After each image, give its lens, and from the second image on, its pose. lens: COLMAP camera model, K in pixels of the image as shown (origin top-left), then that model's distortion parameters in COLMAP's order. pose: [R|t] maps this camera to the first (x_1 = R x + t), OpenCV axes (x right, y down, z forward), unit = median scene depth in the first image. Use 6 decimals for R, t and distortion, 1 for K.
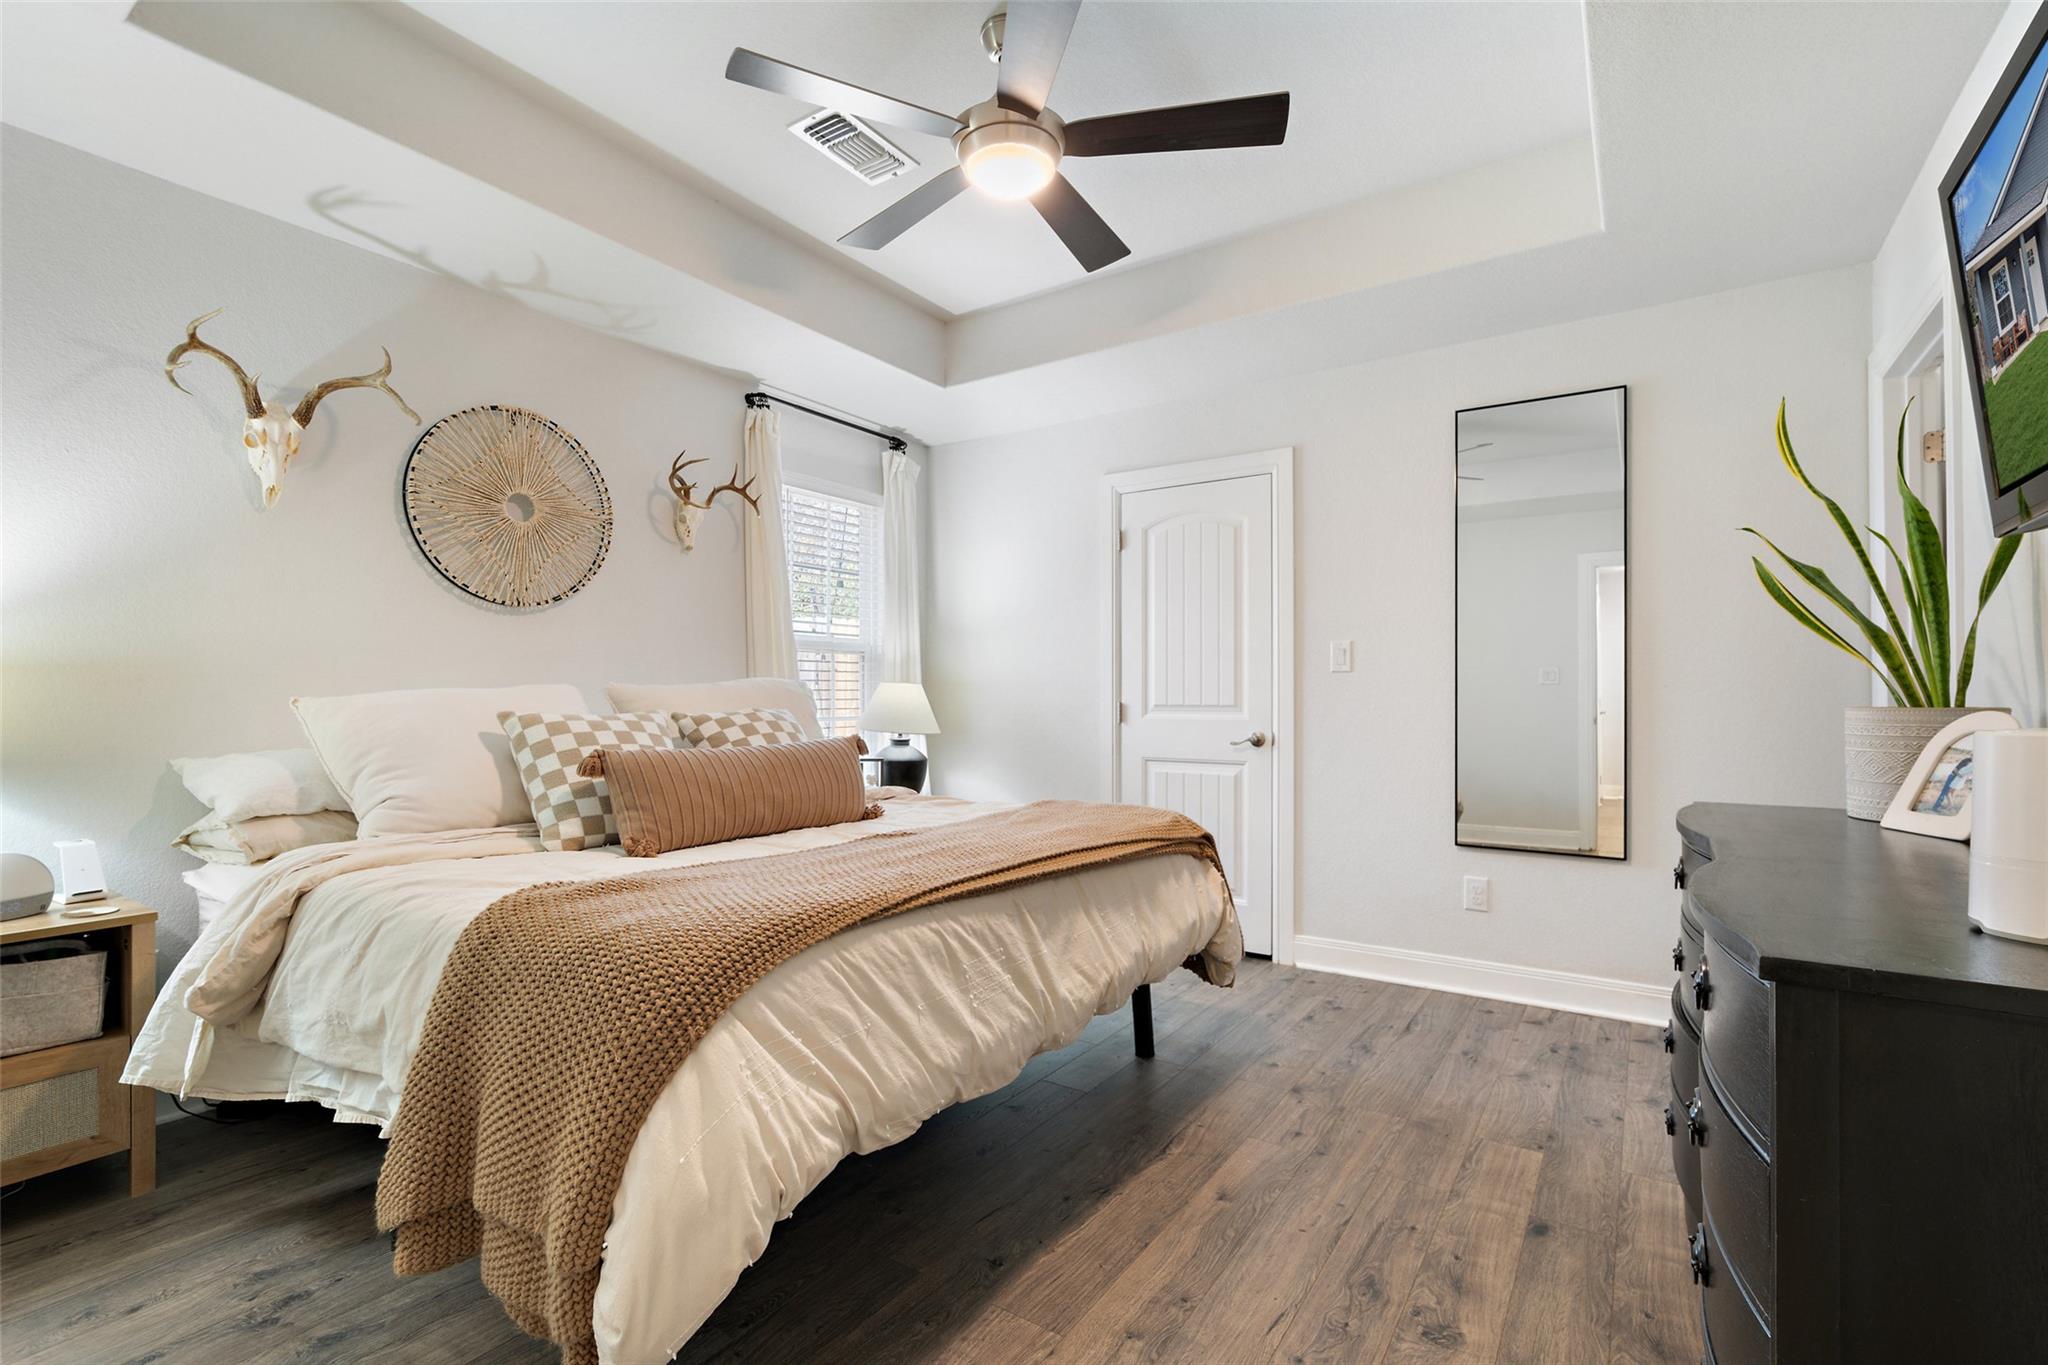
lens RADIAL K [[925.2, 0, 1026.4], [0, 925.2, 694.8], [0, 0, 1]] dist [-0.002563, 0.000444]
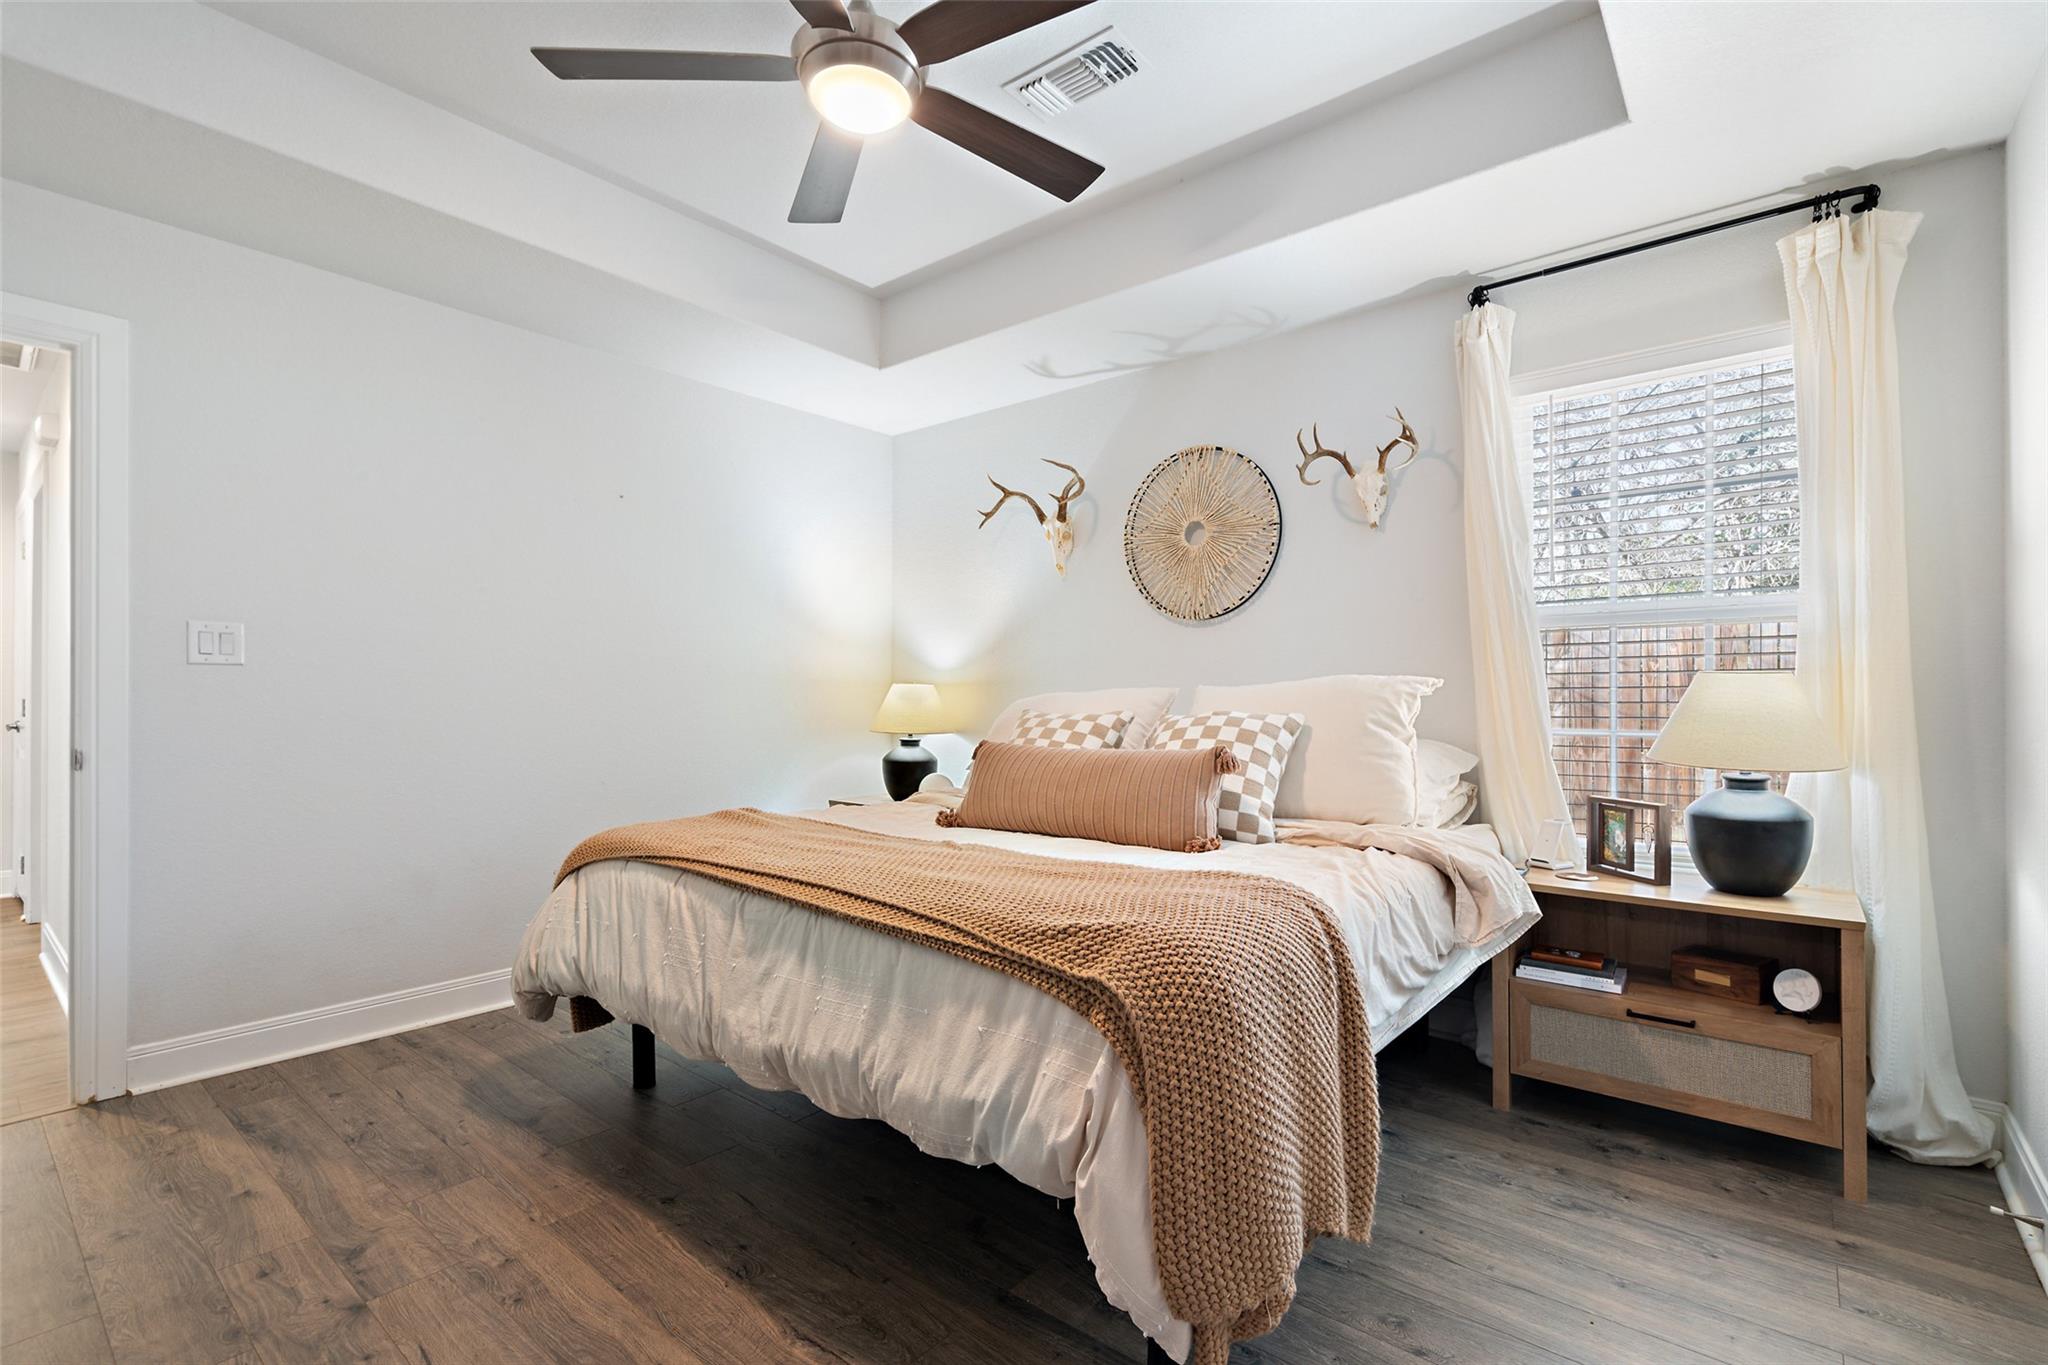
lens RADIAL K [[925.2, 0, 1026.4], [0, 925.2, 694.8], [0, 0, 1]] dist [-0.002563, 0.000444]
pose [[-0.098389, -0.005612, -0.995132, 0.638241], [0.003735, 0.999975, -0.006008, 0.003000], [0.995141, -0.004308, -0.098365, 0.942139]]
